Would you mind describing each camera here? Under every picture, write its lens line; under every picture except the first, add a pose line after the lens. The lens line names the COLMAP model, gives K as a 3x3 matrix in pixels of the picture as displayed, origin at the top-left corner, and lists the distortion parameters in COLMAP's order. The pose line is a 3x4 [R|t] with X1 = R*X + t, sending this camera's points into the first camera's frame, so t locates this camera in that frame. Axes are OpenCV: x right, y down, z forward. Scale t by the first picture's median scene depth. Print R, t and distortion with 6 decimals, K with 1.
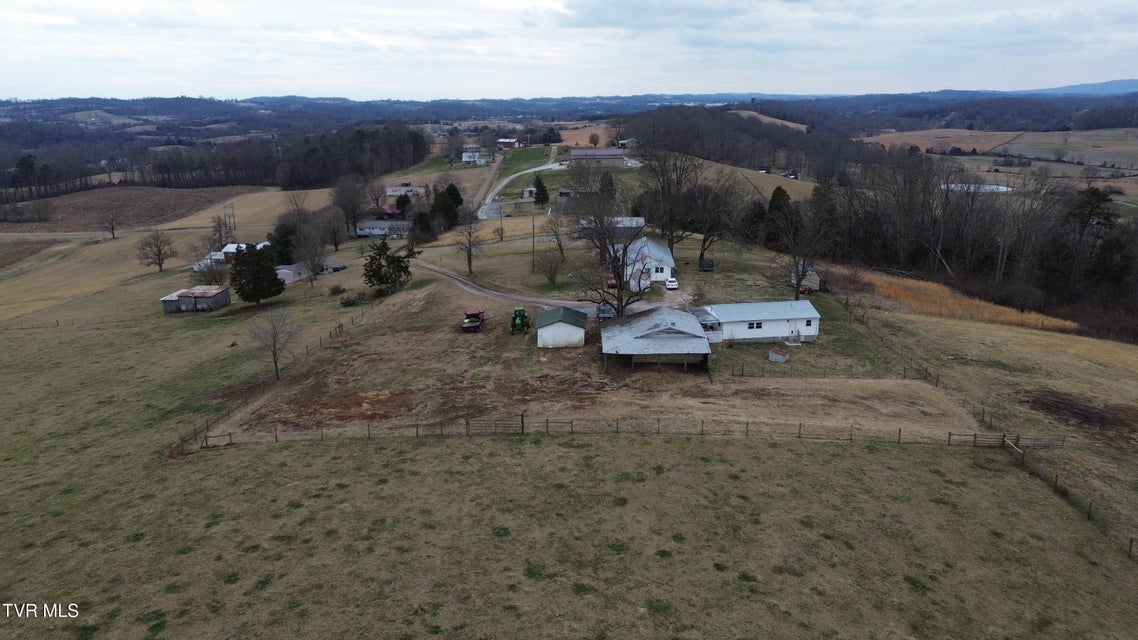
lens RADIAL K [[792.4, 0, 567.4], [0, 792.4, 318.7], [0, 0, 1]] dist [0.098063, -0.094486]
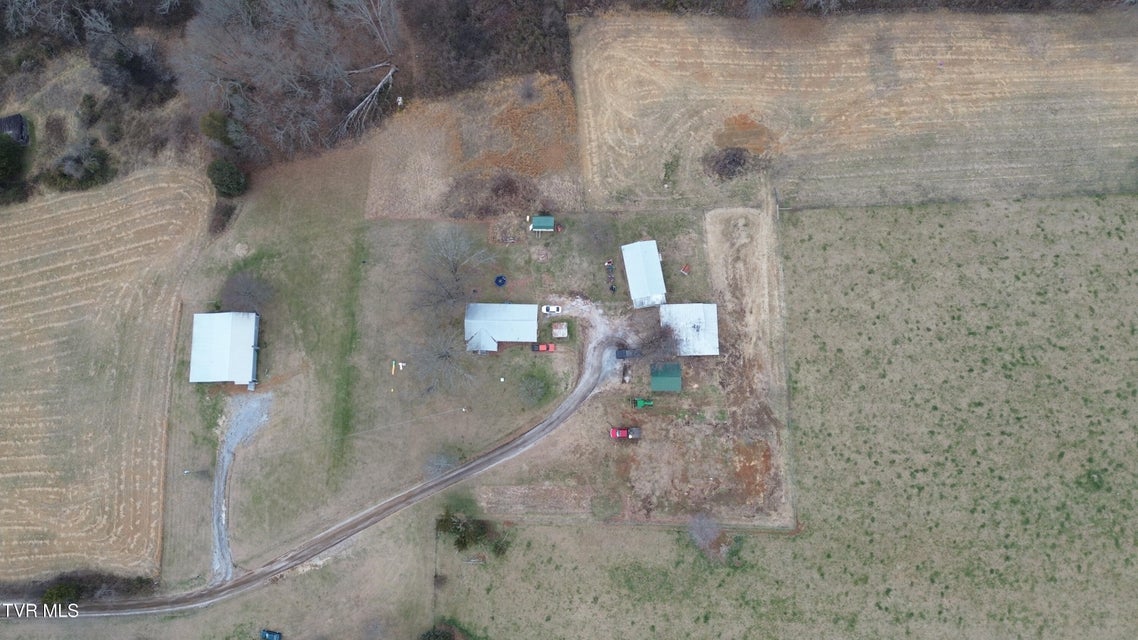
lens RADIAL K [[792.4, 0, 567.4], [0, 792.4, 318.7], [0, 0, 1]] dist [0.098063, -0.094486]
pose [[-0.042538, -0.985154, 0.166322, -0.170137], [0.274098, 0.148578, 0.950155, -1.827815], [-0.960760, 0.086006, 0.263709, 0.727529]]
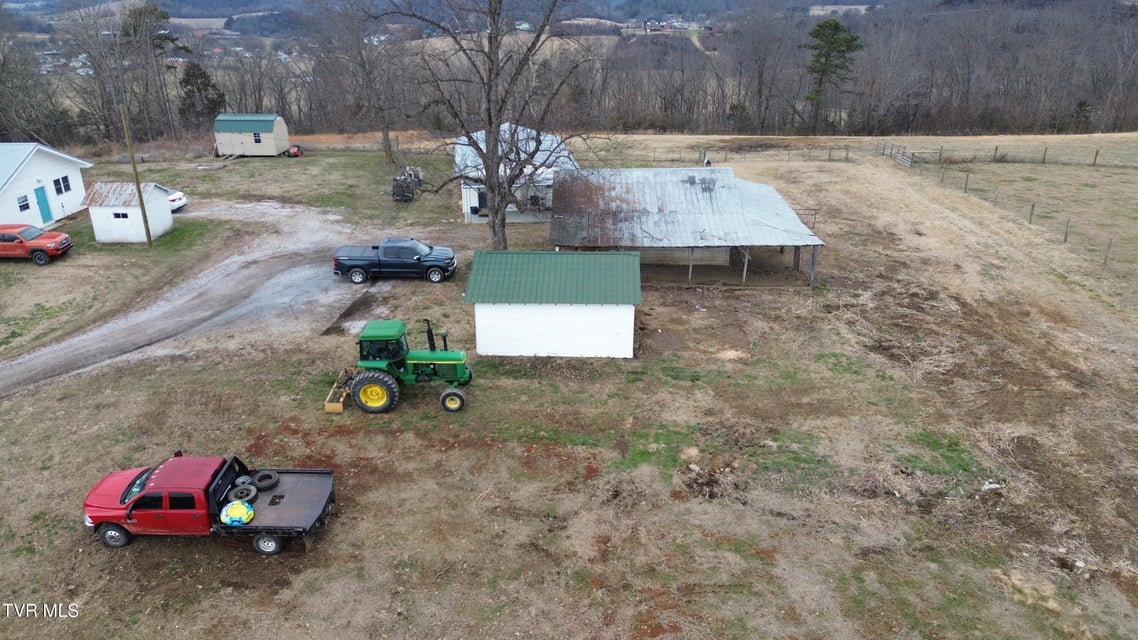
lens RADIAL K [[792.4, 0, 567.4], [0, 792.4, 318.7], [0, 0, 1]] dist [0.098063, -0.094486]
pose [[0.006211, -0.380460, 0.924777, -0.327053], [0.272785, 0.890365, 0.364471, -0.102895], [-0.962055, 0.250001, 0.109314, 0.968650]]
